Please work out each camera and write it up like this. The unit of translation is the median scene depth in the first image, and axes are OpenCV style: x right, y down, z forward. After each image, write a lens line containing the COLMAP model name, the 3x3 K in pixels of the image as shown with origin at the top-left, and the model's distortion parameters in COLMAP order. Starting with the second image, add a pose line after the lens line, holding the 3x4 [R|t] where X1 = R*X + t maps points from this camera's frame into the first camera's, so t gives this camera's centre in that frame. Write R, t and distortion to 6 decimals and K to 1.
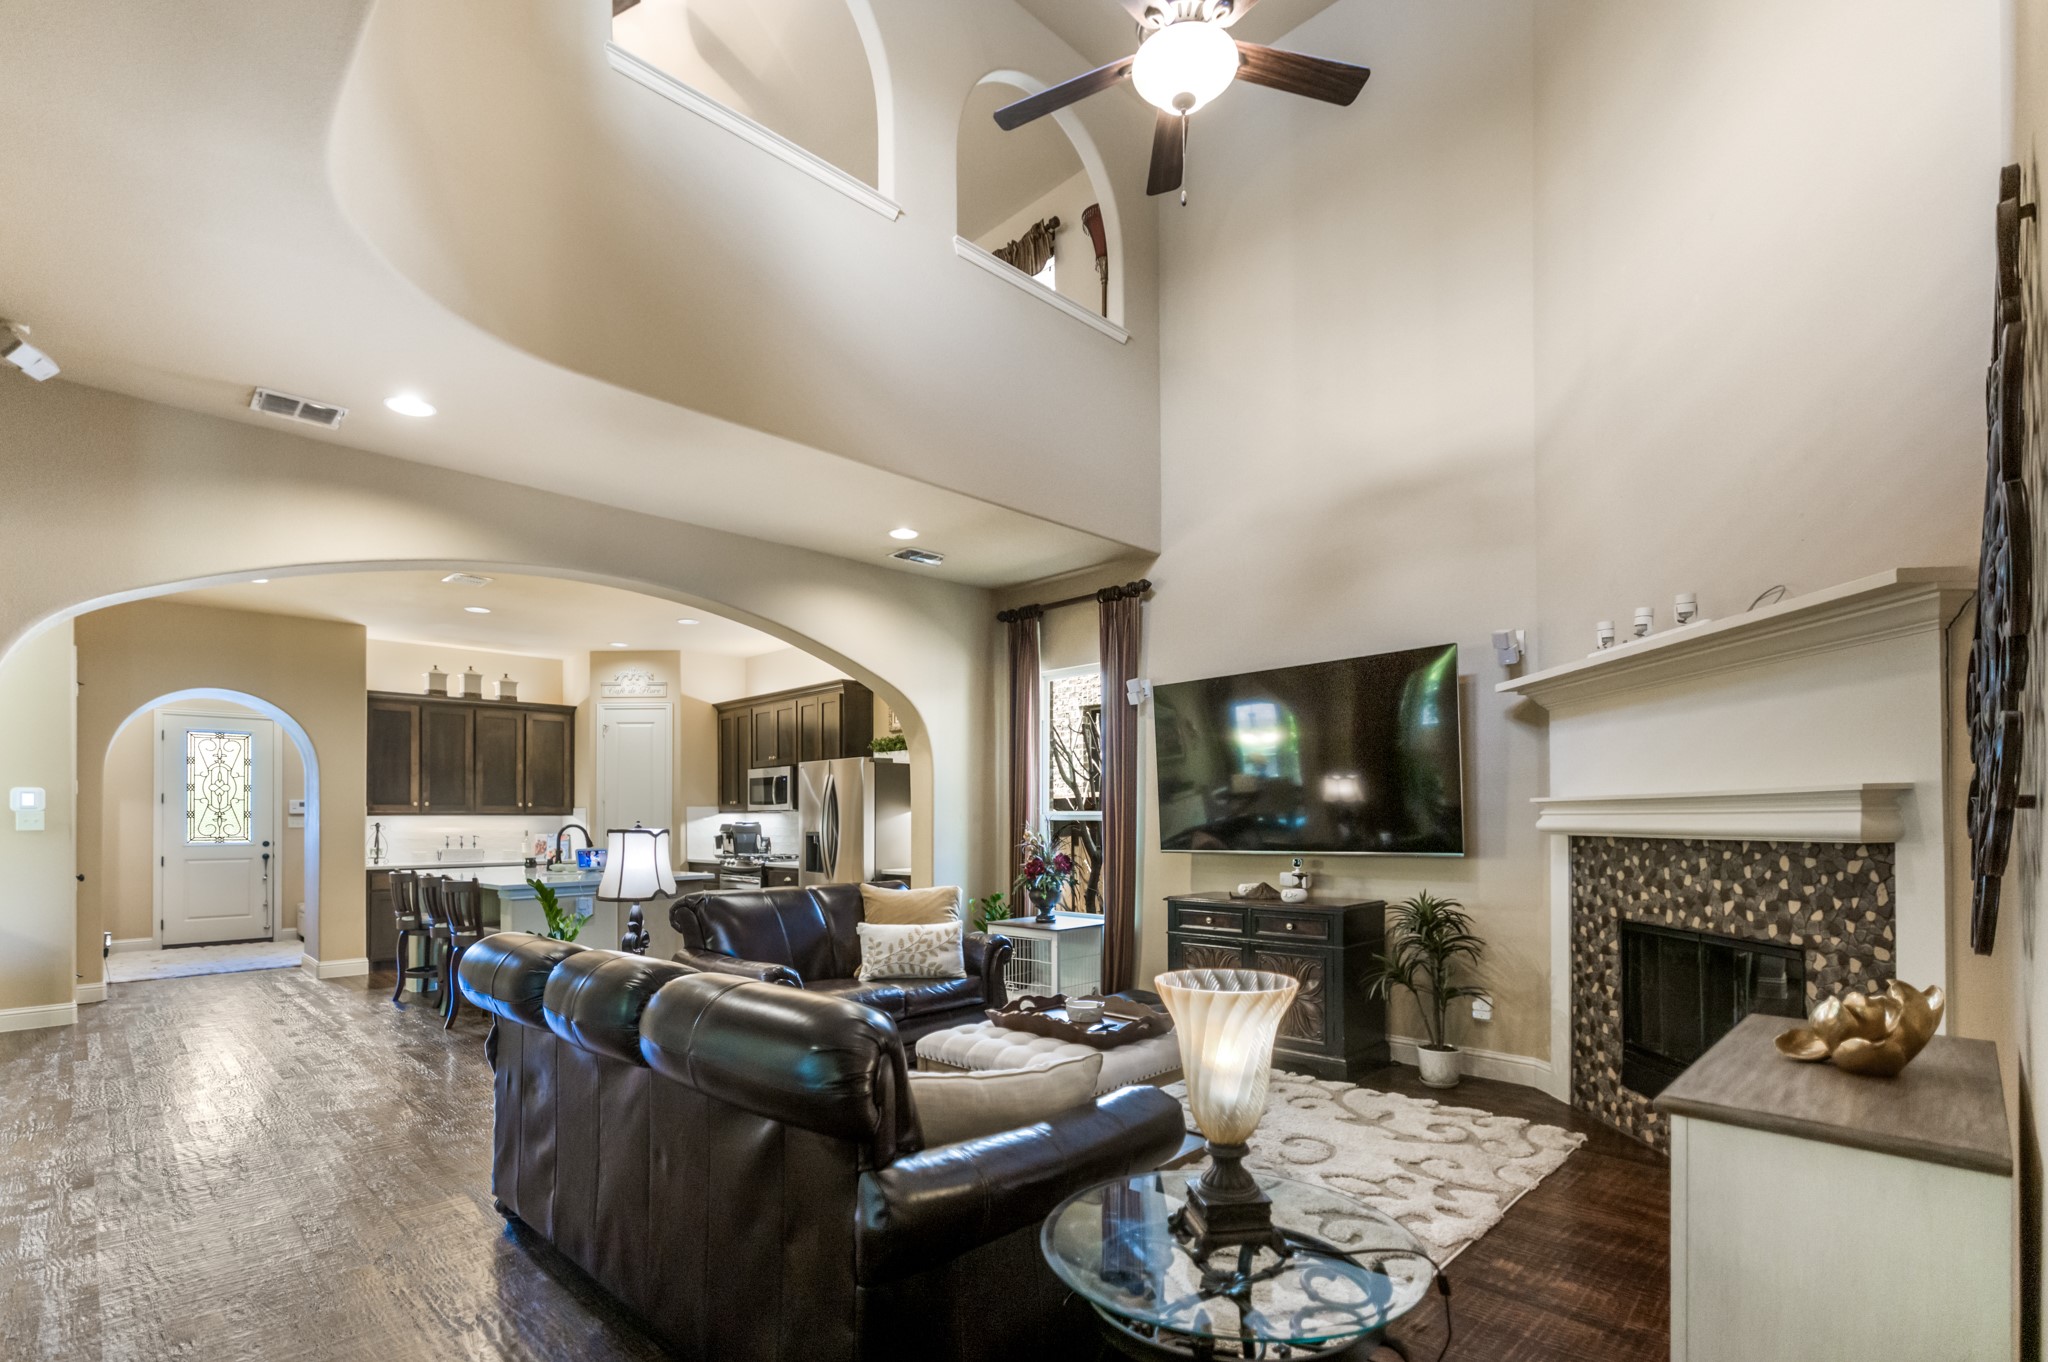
lens RADIAL K [[919.6, 0, 1019.2], [0, 919.6, 820.1], [0, 0, 1]] dist [0.004690, -0.000208]
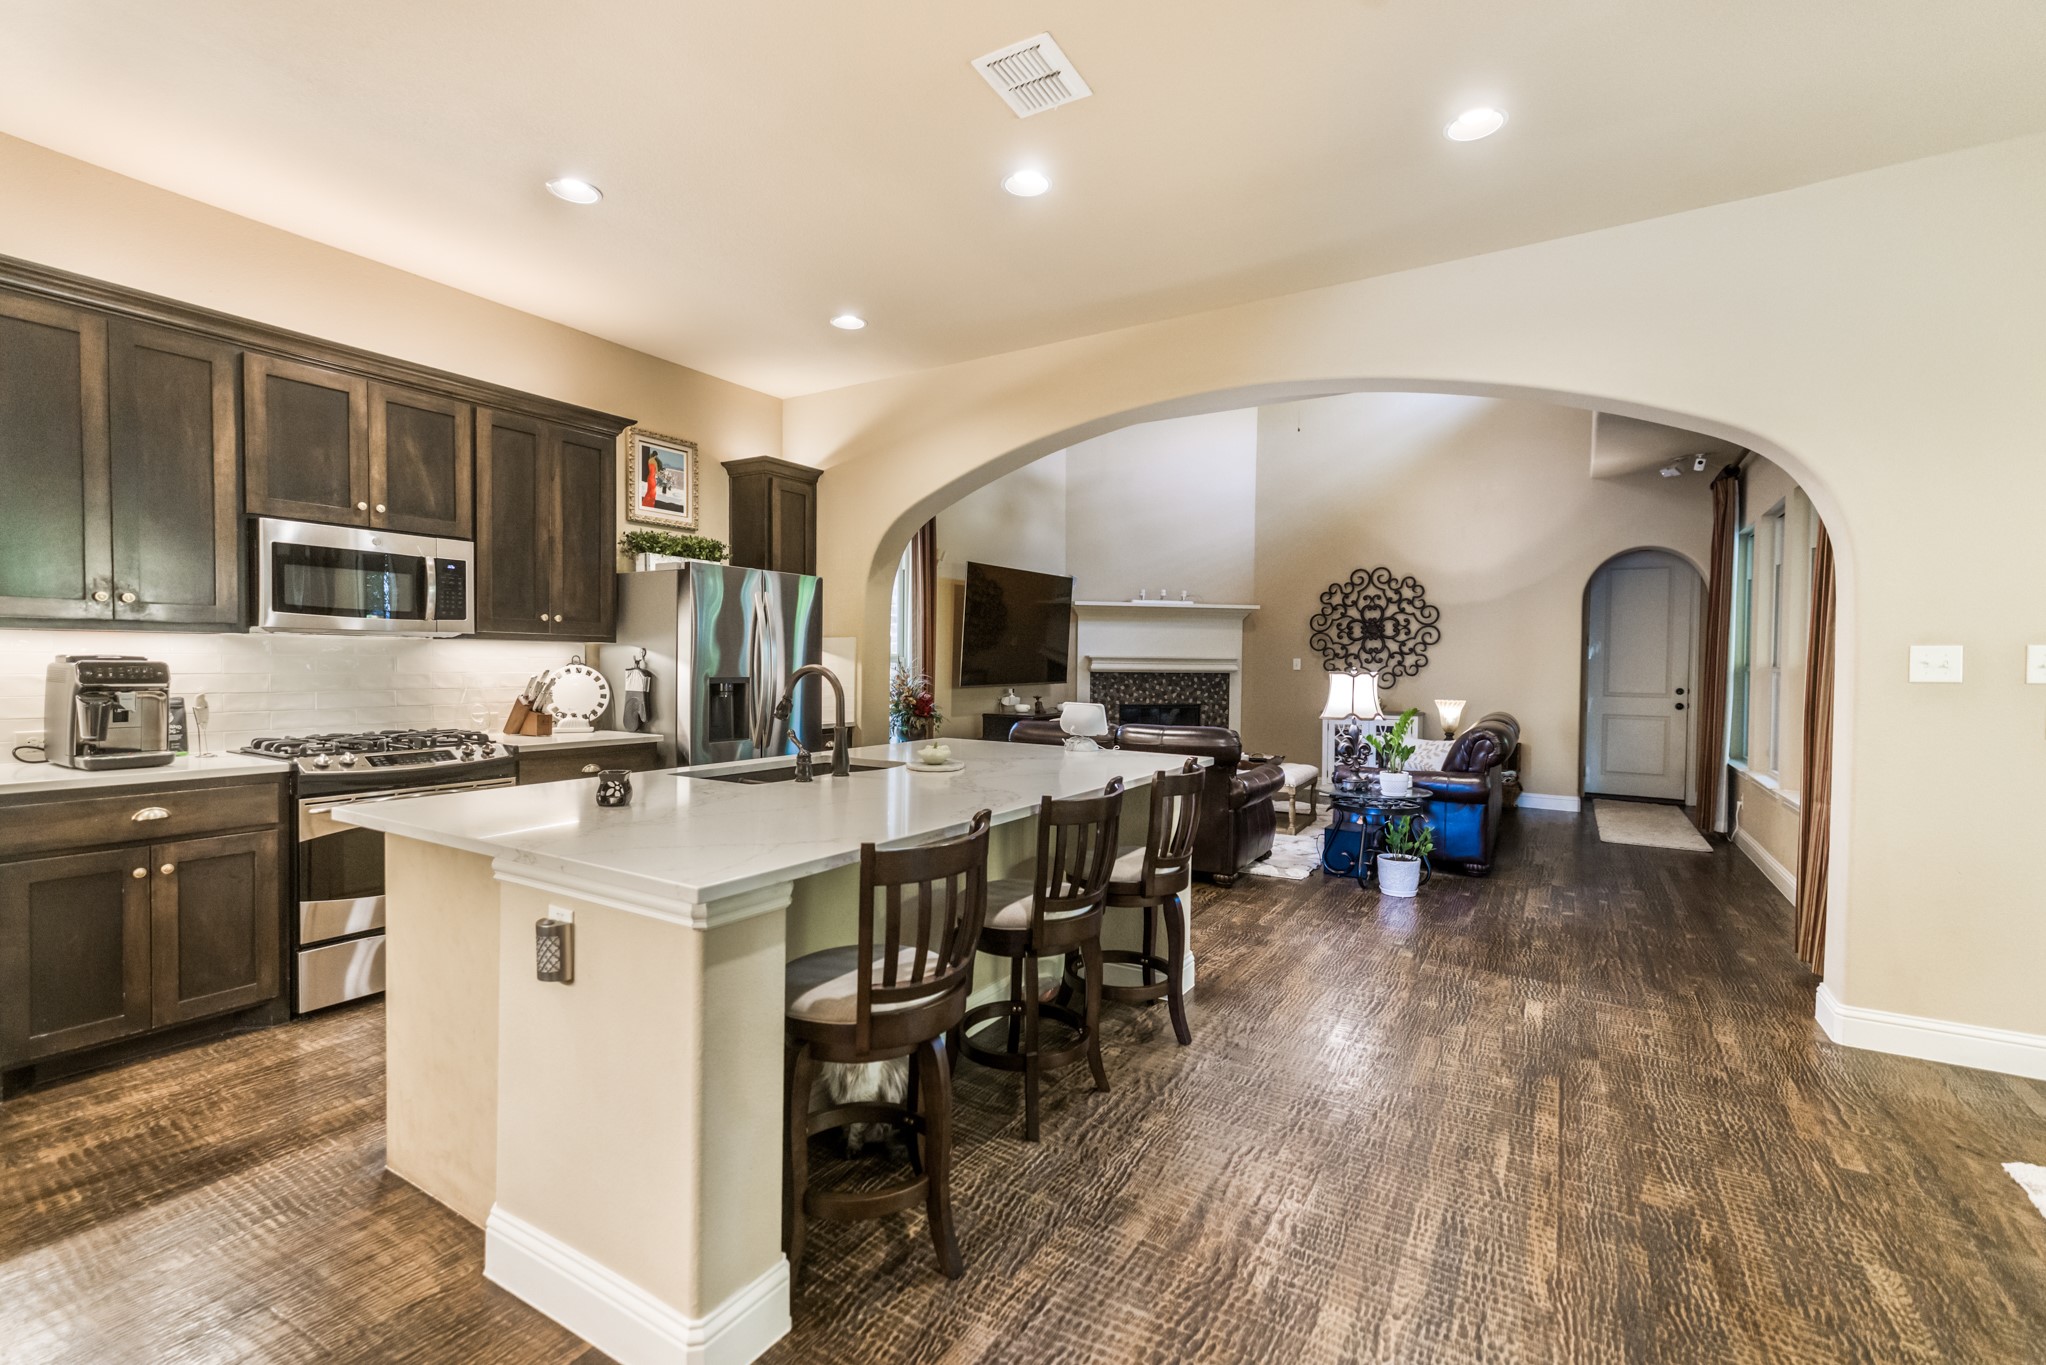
lens RADIAL K [[918.7, 0, 1029.4], [0, 918.7, 662.0], [0, 0, 1]] dist [0.004690, -0.000208]
pose [[-0.246131, 0.002886, 0.969232, -0.791491], [-0.009933, 0.999936, -0.005500, 0.002733], [-0.969186, -0.010981, -0.246087, 0.856467]]
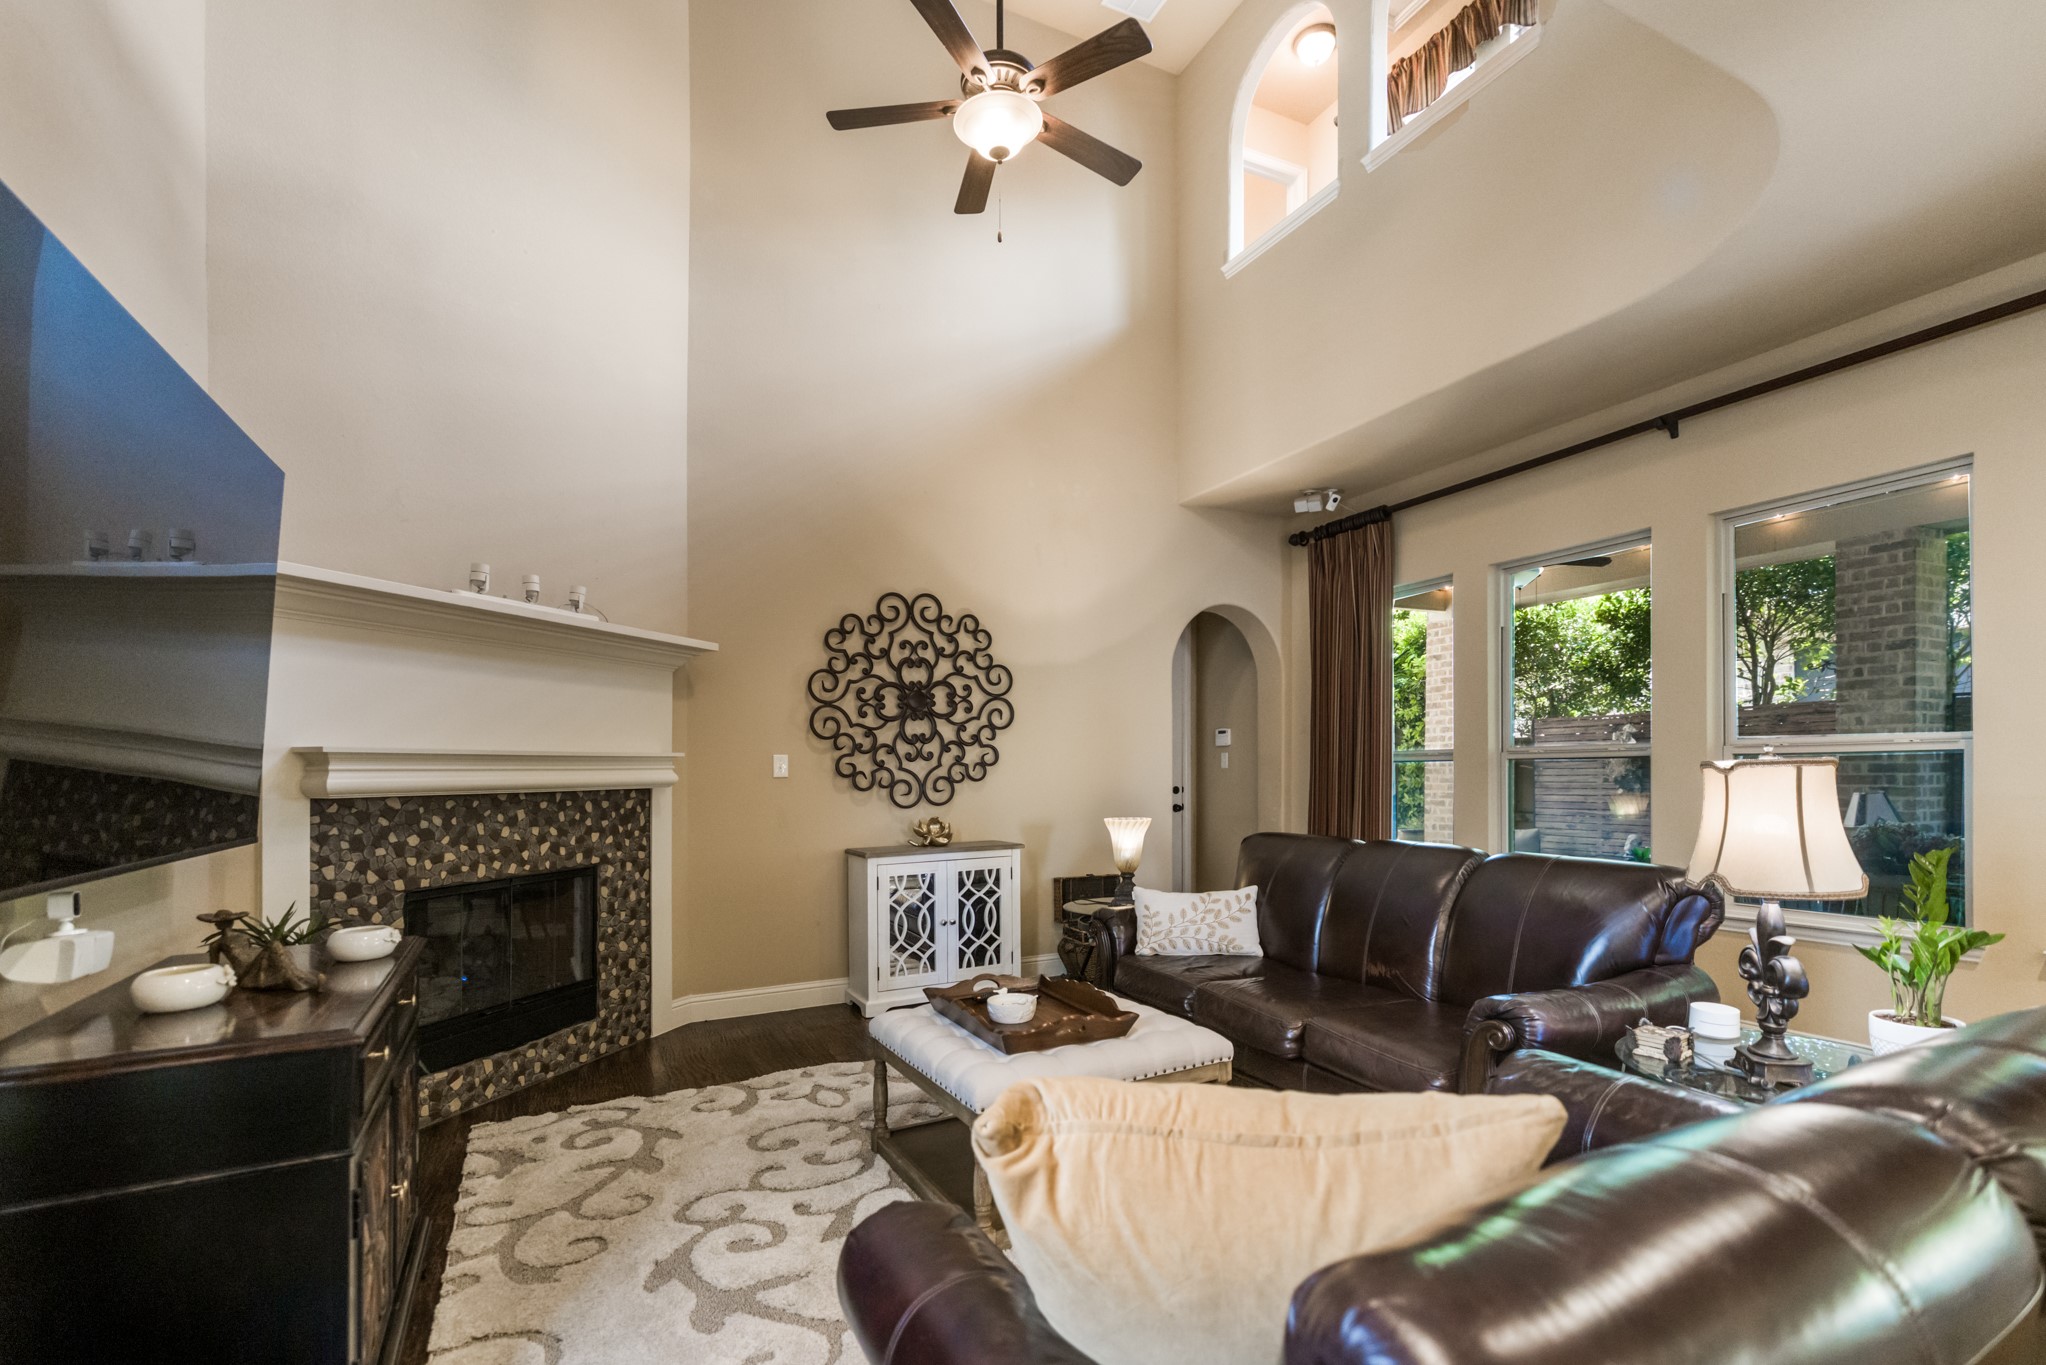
lens RADIAL K [[918.7, 0, 1026.9], [0, 918.7, 775.8], [0, 0, 1]] dist [0.004690, -0.000208]
pose [[-0.948635, 0.019317, 0.315782, -0.083067], [0.021319, 0.999769, 0.002886, 0.003838], [-0.315653, 0.009470, -0.948827, 0.755845]]
